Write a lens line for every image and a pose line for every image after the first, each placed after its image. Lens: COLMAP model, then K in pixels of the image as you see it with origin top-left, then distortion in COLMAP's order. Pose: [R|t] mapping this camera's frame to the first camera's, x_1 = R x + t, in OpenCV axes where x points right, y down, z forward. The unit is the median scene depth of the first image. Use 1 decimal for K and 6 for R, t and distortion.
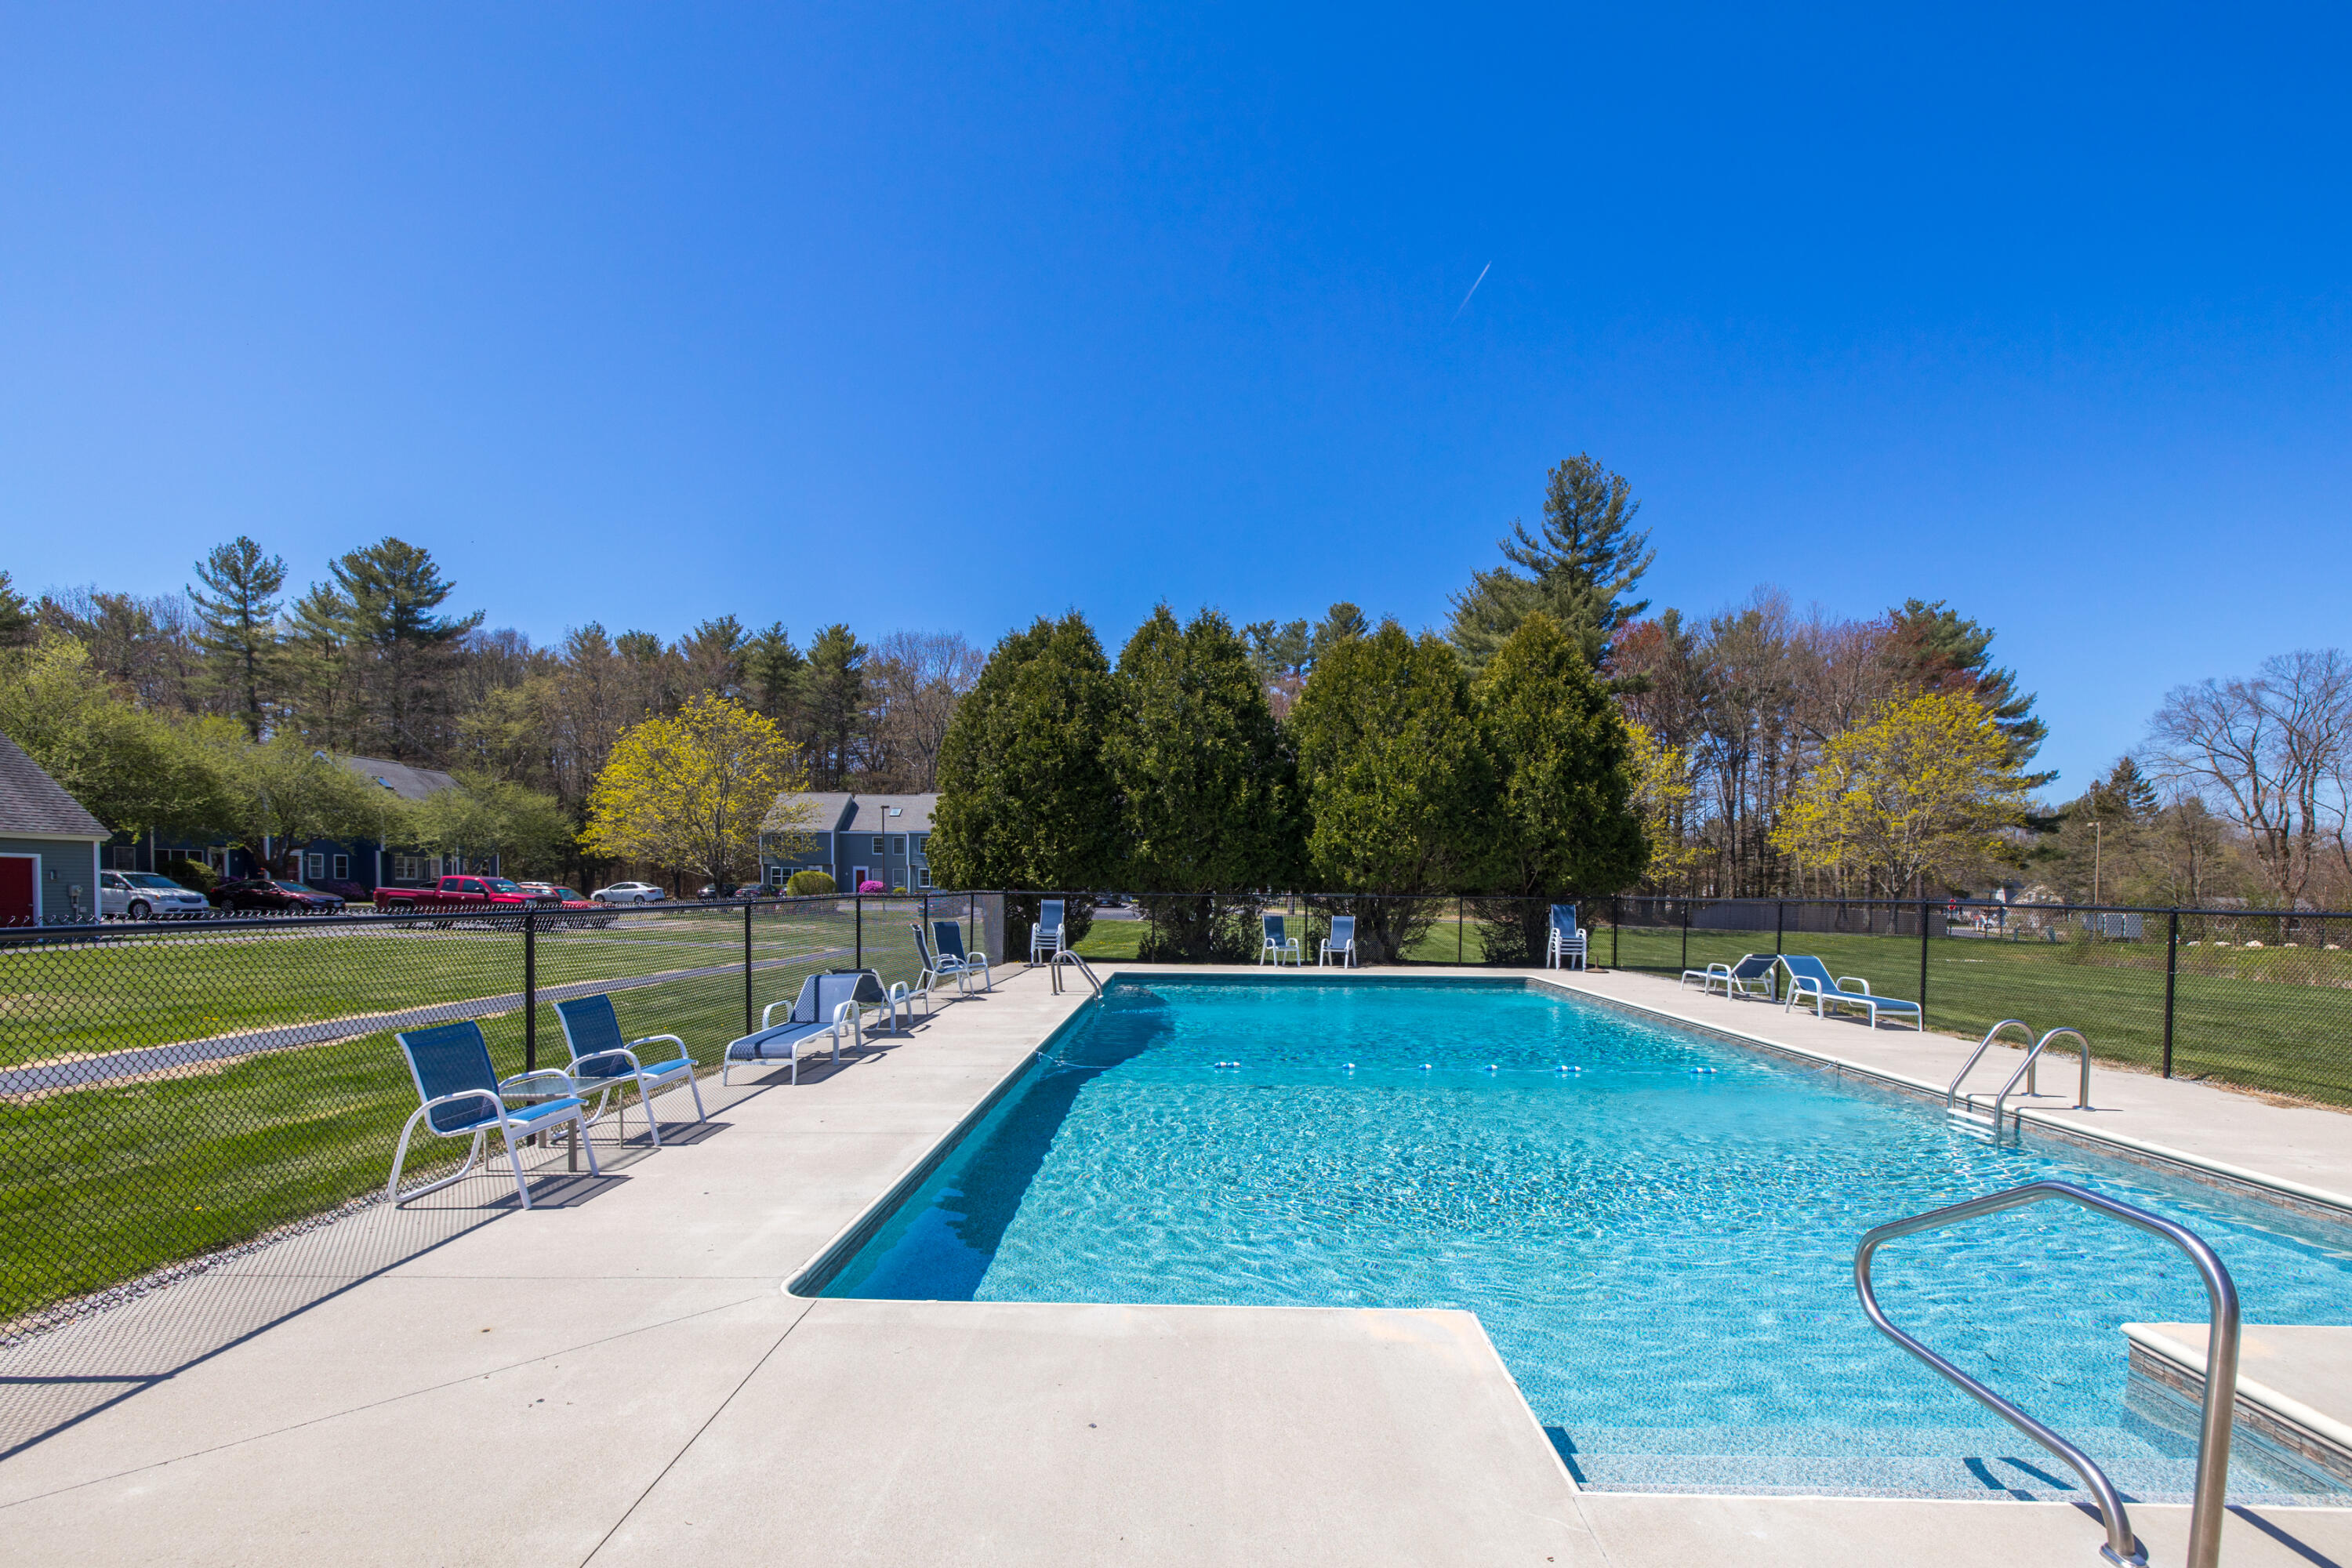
lens RADIAL K [[972.5, 0, 1173.7], [0, 972.5, 888.9], [0, 0, 1]] dist [-0.000402, 0.000378]
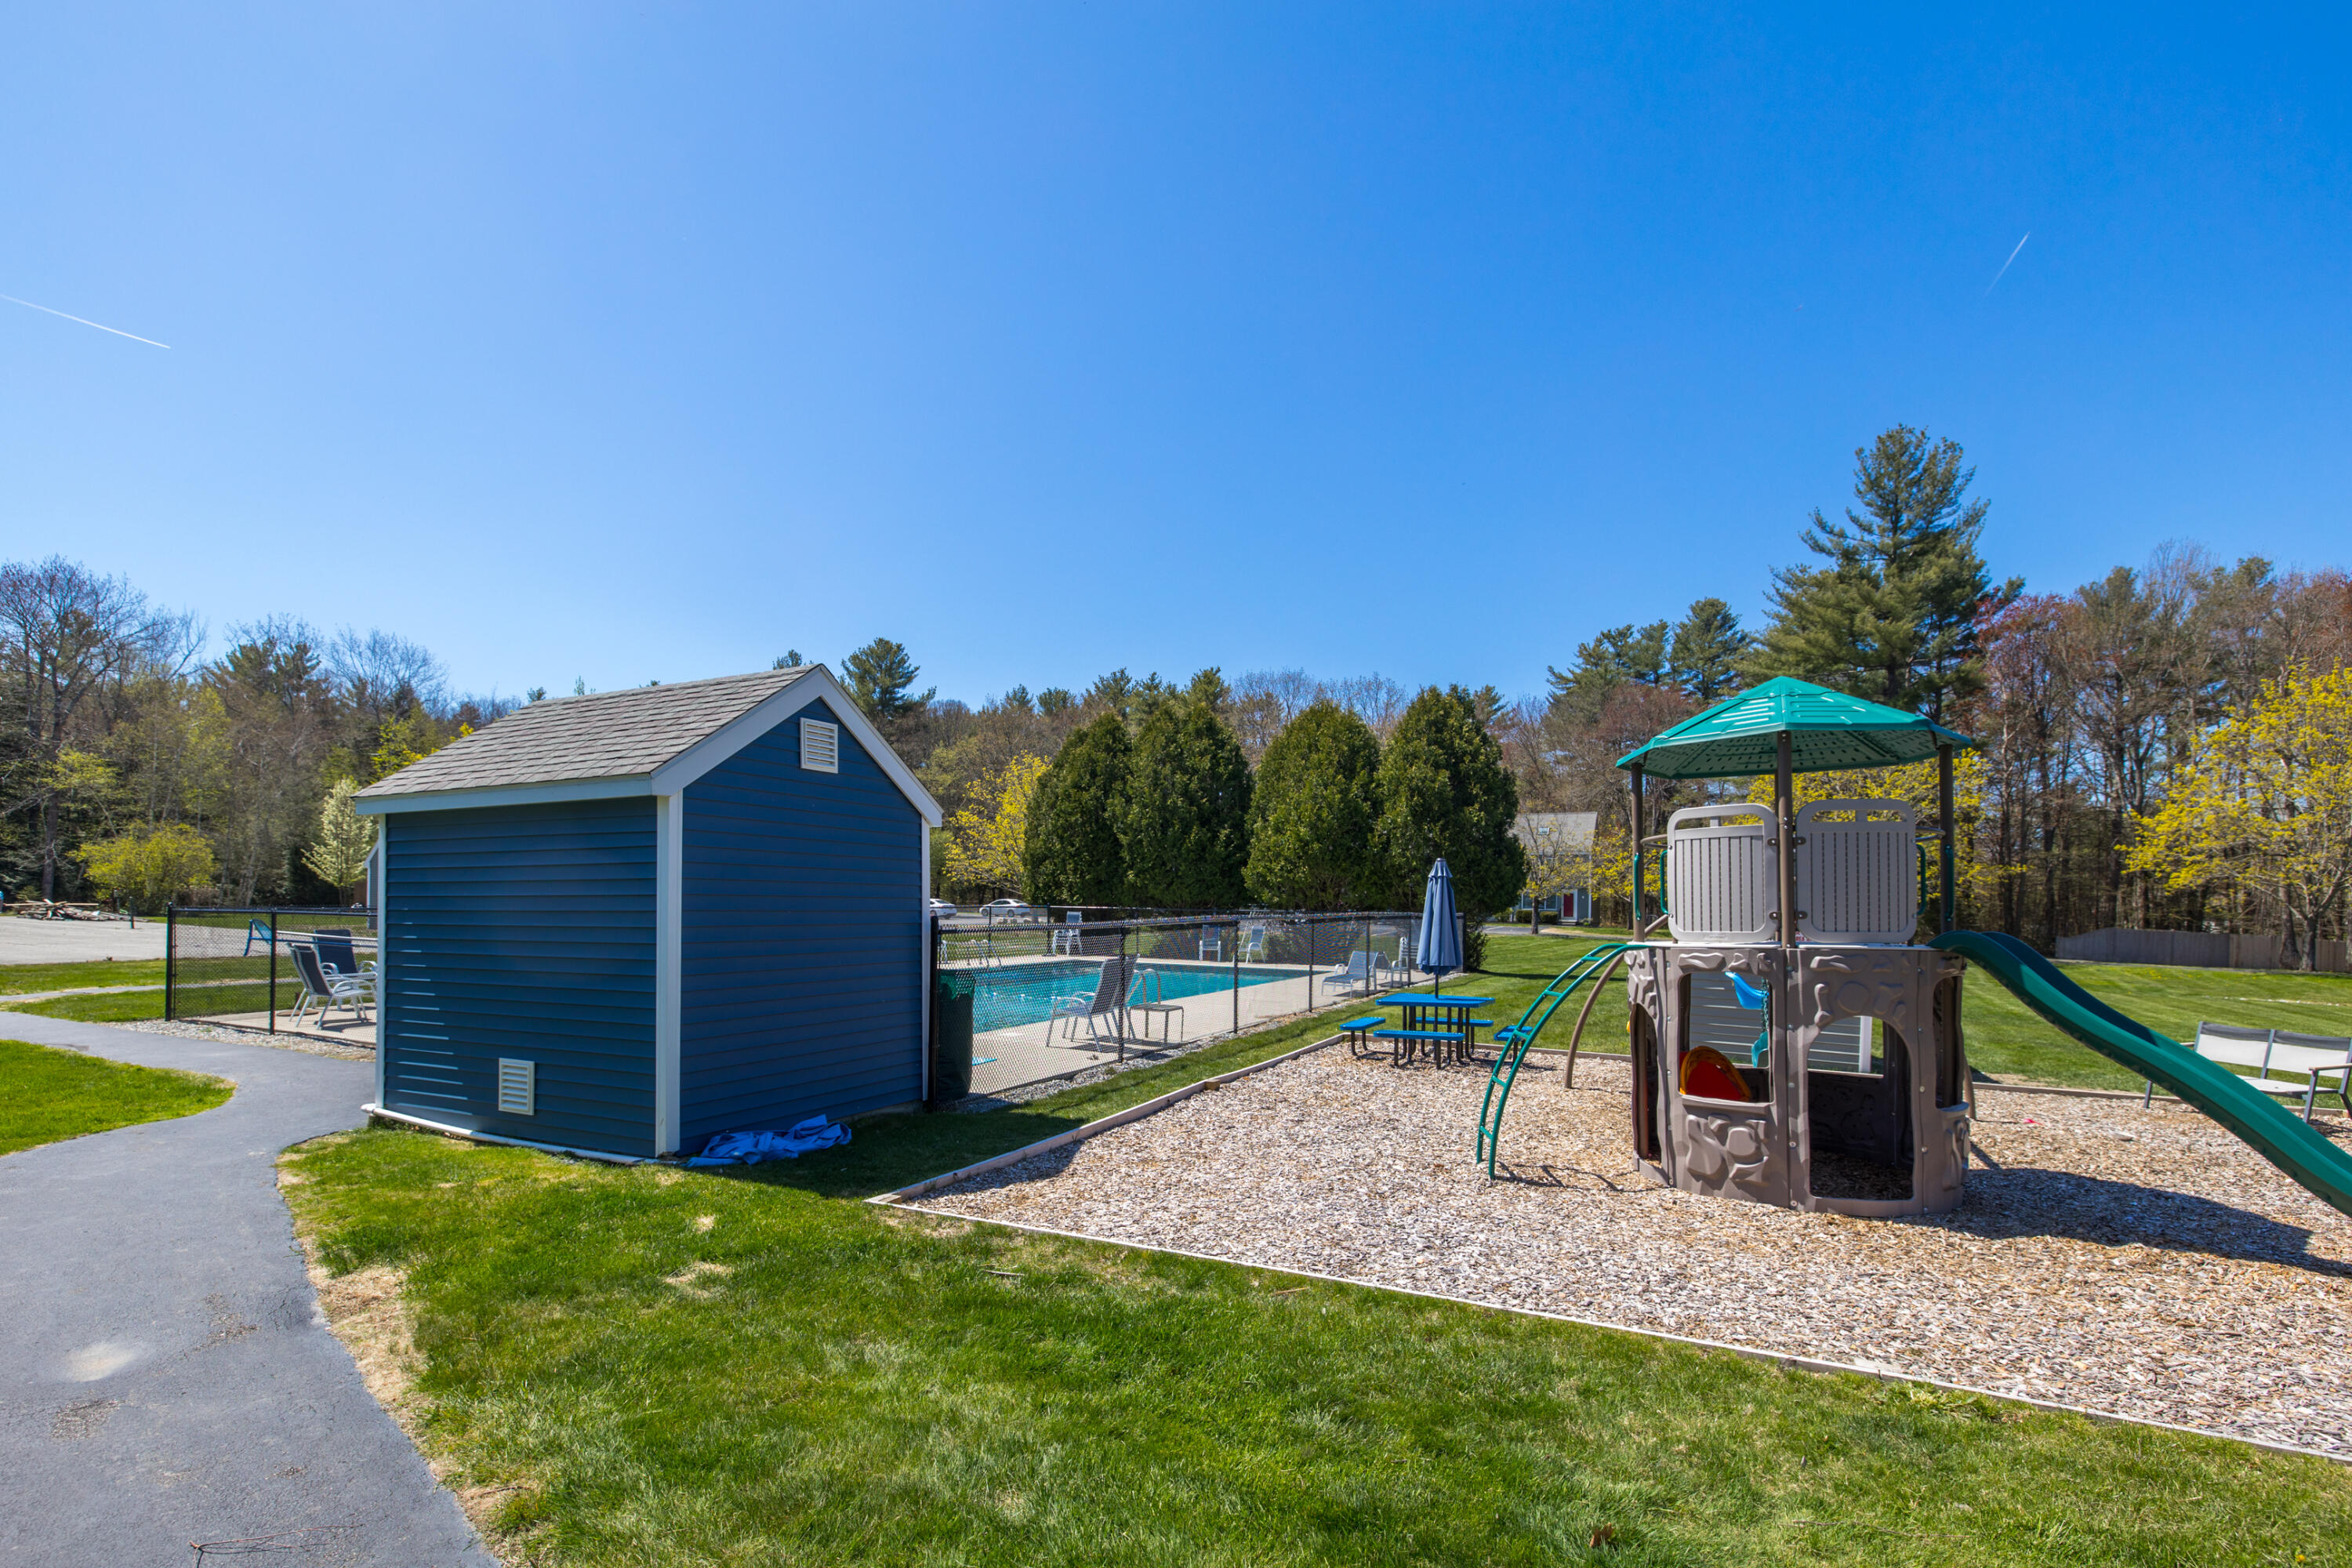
lens RADIAL K [[972.5, 0, 1173.7], [0, 972.5, 888.9], [0, 0, 1]] dist [-0.000402, 0.000378]
pose [[0.915741, 0.001063, -0.401768, 0.164418], [-0.008716, 0.999814, -0.017221, 0.000192], [0.401674, 0.019271, 0.915580, -0.078383]]
